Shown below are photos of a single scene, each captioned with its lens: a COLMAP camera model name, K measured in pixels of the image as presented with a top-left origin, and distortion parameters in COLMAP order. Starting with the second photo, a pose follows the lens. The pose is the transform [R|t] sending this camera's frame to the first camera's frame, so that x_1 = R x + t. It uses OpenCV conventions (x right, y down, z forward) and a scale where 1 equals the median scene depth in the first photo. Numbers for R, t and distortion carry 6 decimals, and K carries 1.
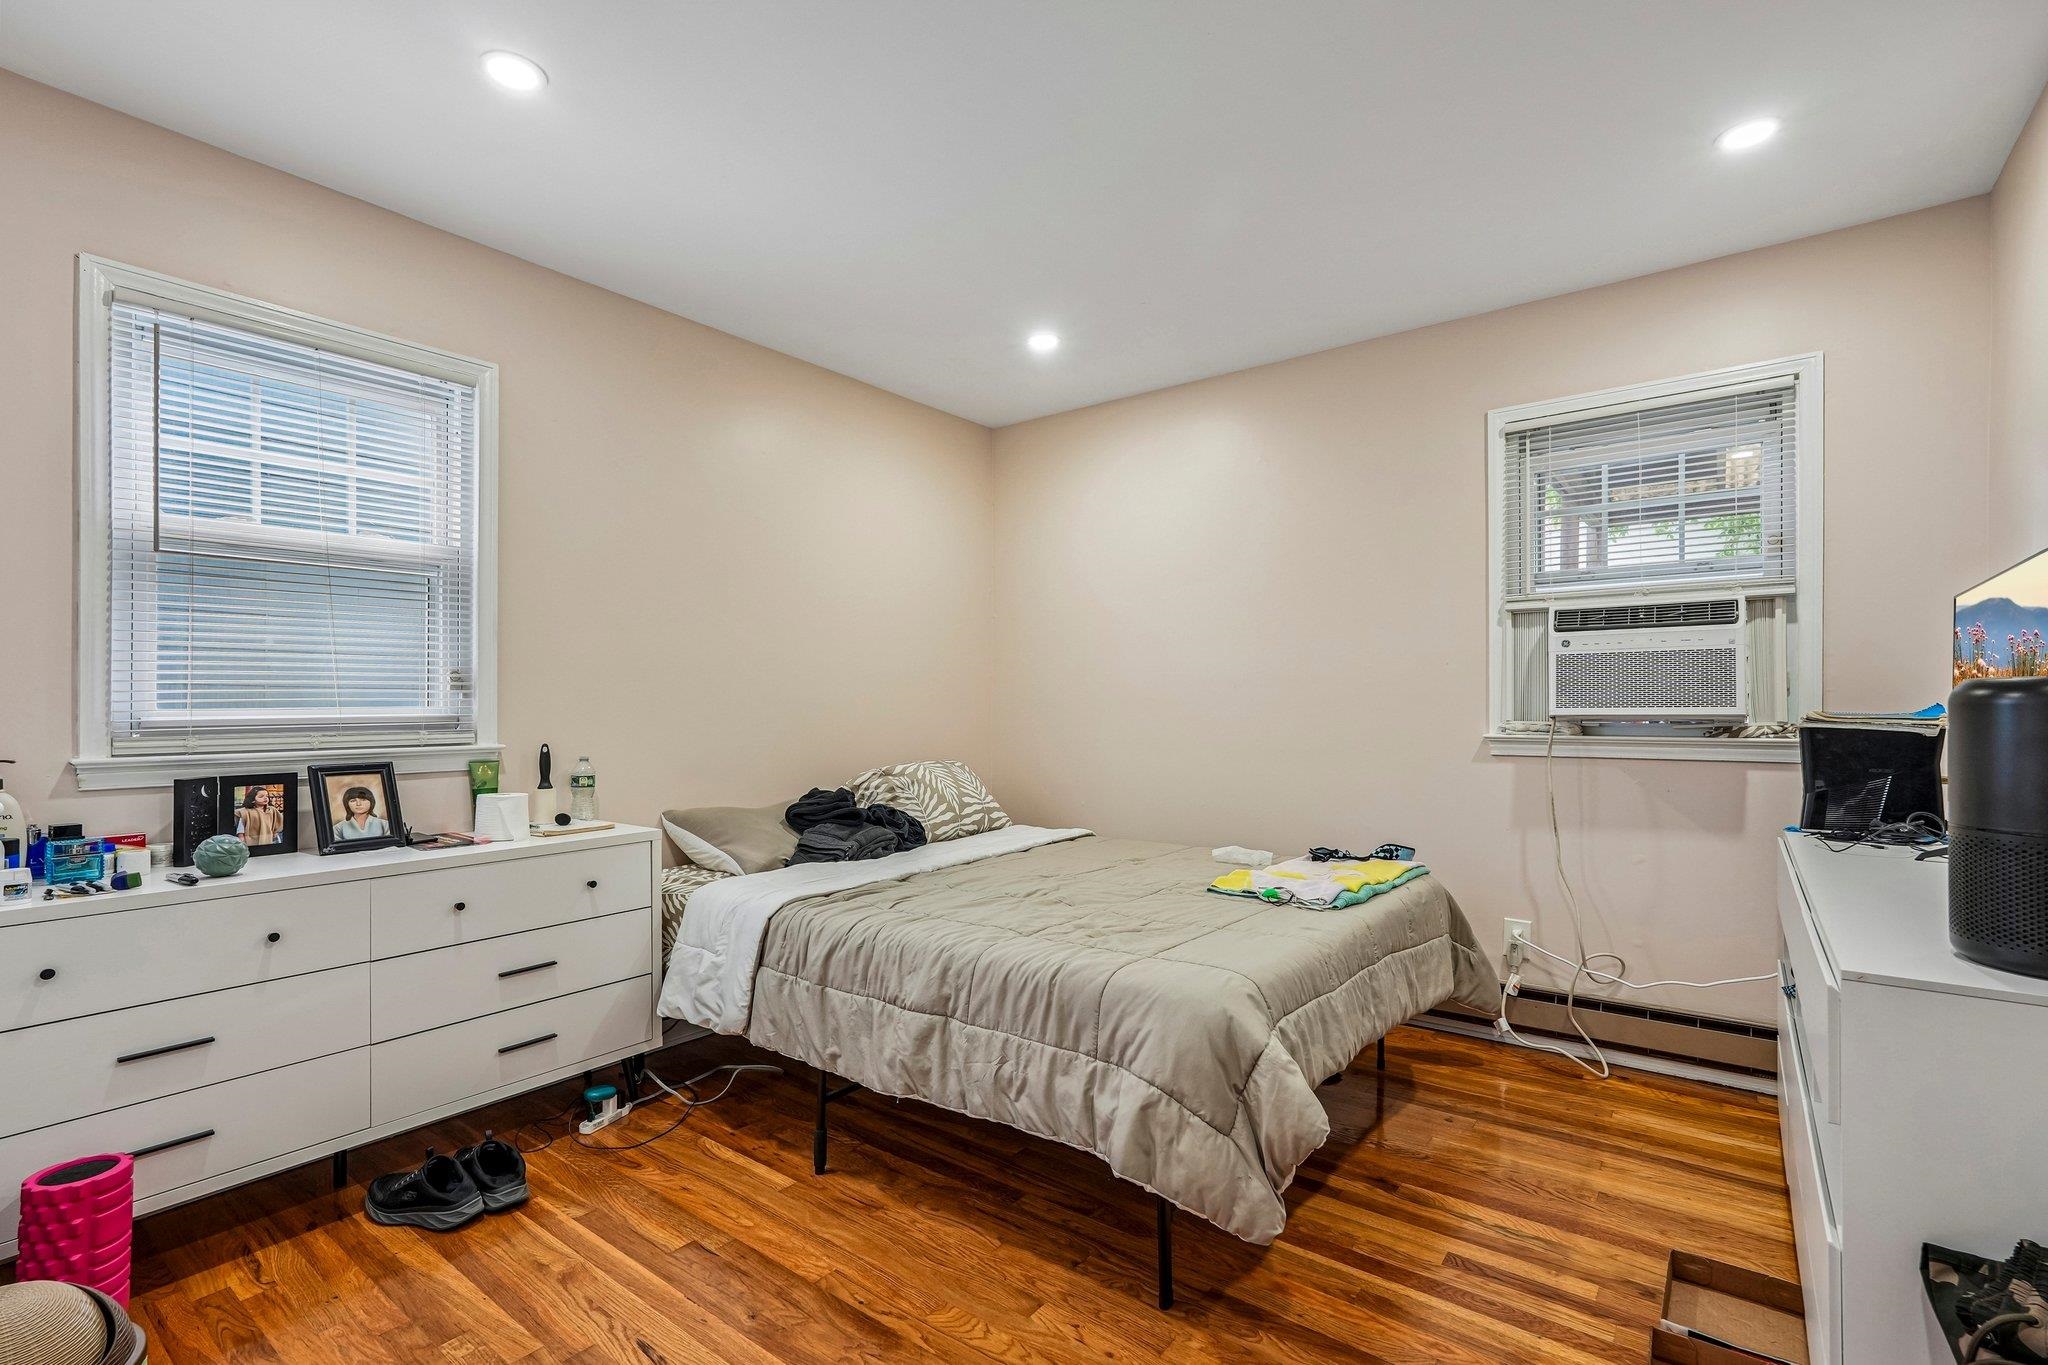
lens RADIAL K [[930.9, 0, 1024.0], [0, 930.9, 682.5], [0, 0, 1]] dist [0.017573, 0.000337]
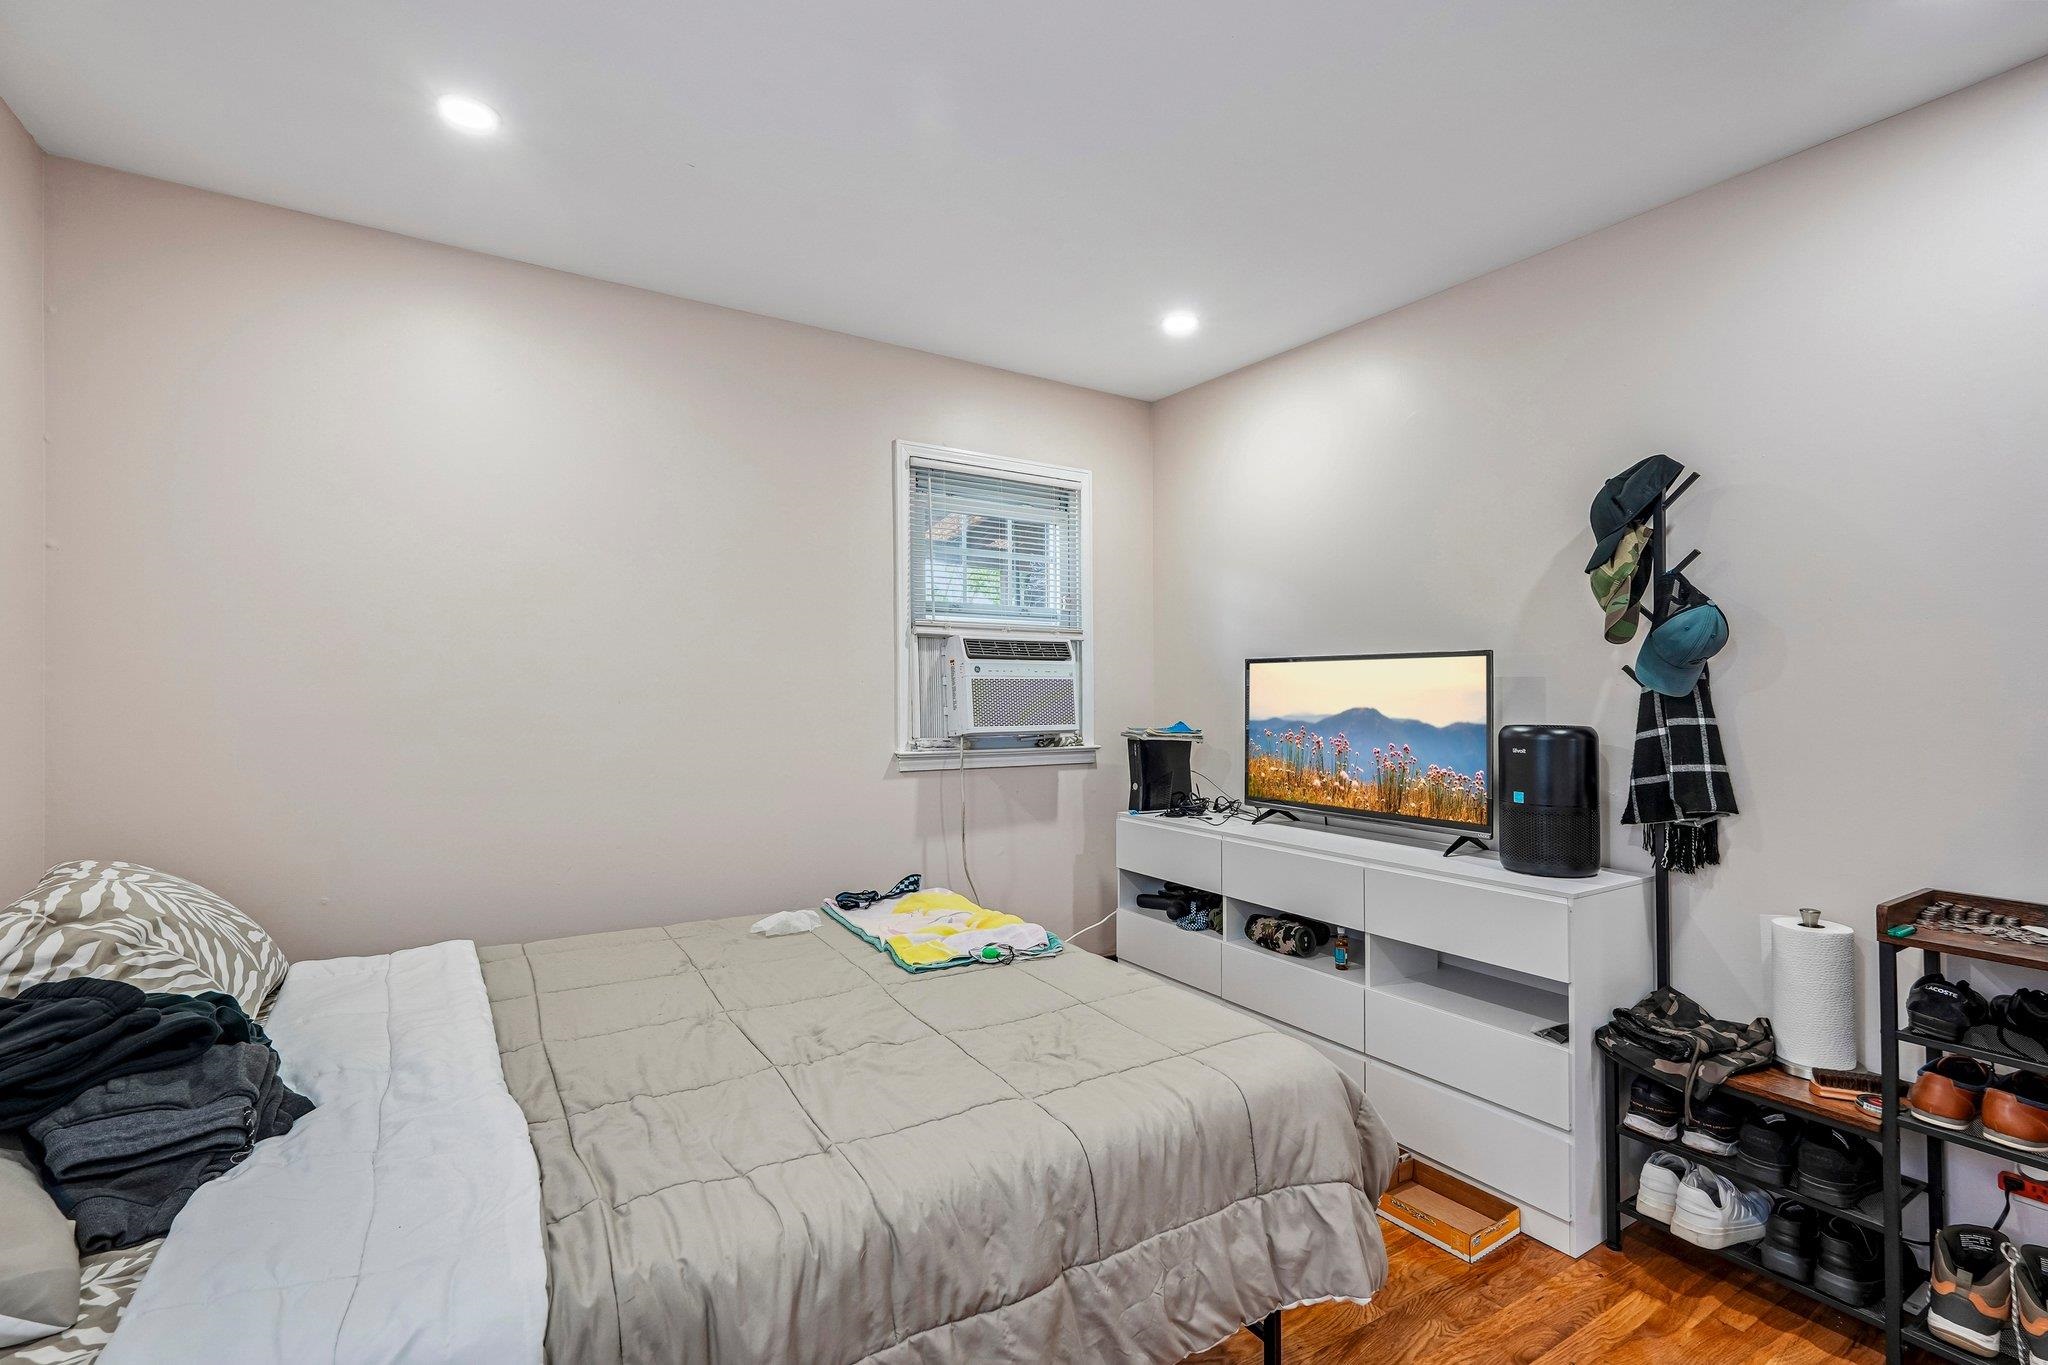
lens RADIAL K [[930.9, 0, 1024.0], [0, 930.9, 682.5], [0, 0, 1]] dist [0.017573, 0.000337]
pose [[0.340668, 0.024103, 0.939875, -0.457660], [-0.030130, 0.999438, -0.014710, -0.010532], [-0.939701, -0.023307, 0.341203, 0.562662]]
